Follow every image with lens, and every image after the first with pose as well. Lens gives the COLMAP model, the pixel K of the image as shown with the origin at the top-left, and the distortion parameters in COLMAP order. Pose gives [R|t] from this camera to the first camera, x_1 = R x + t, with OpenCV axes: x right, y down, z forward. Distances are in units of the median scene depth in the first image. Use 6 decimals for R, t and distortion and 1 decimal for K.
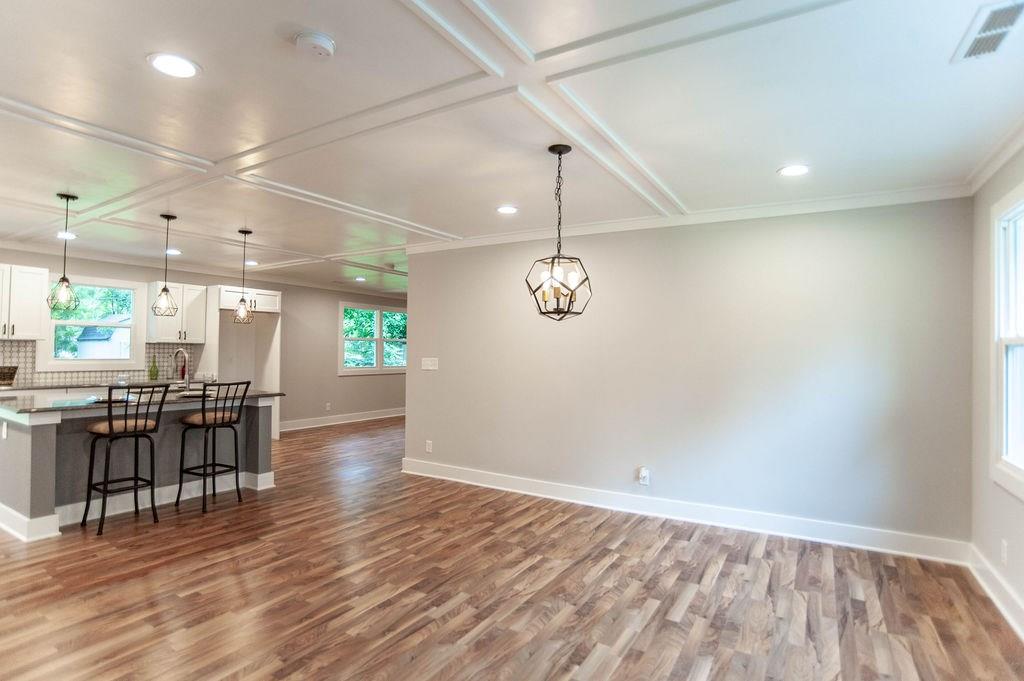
lens RADIAL K [[530.1, 0, 496.0], [0, 530.1, 335.1], [0, 0, 1]] dist [-0.074025, 0.027948]
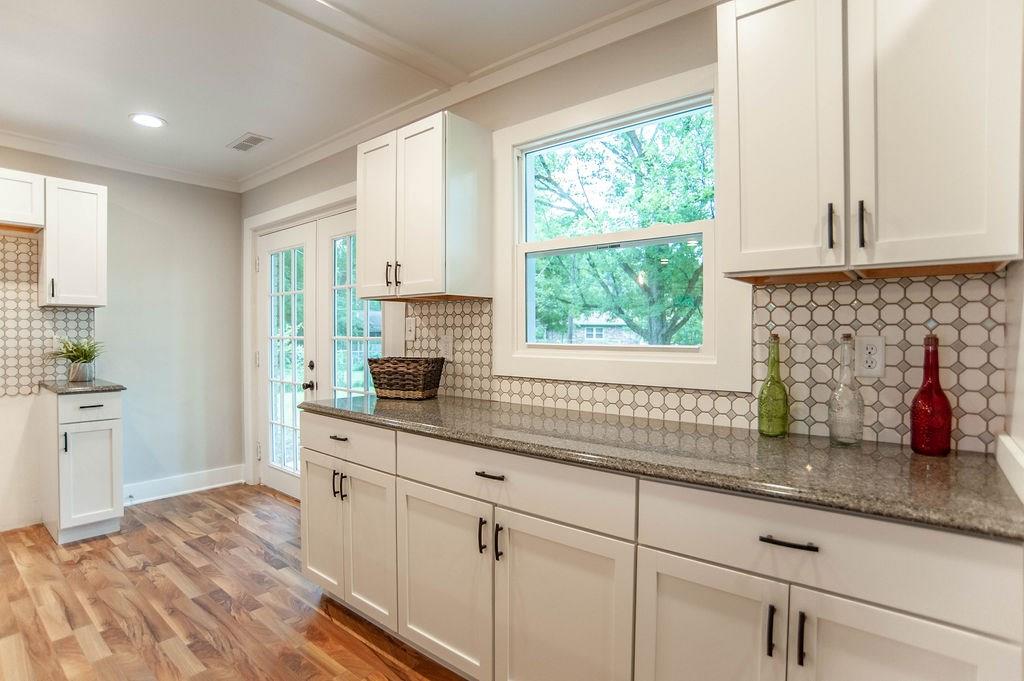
lens RADIAL K [[530.1, 0, 506.4], [0, 530.1, 339.0], [0, 0, 1]] dist [-0.074025, 0.027948]
pose [[-0.118330, -0.012587, -0.992895, -0.716221], [0.019957, 0.999688, -0.015051, 0.073820], [0.992774, -0.021597, -0.118042, 1.596443]]
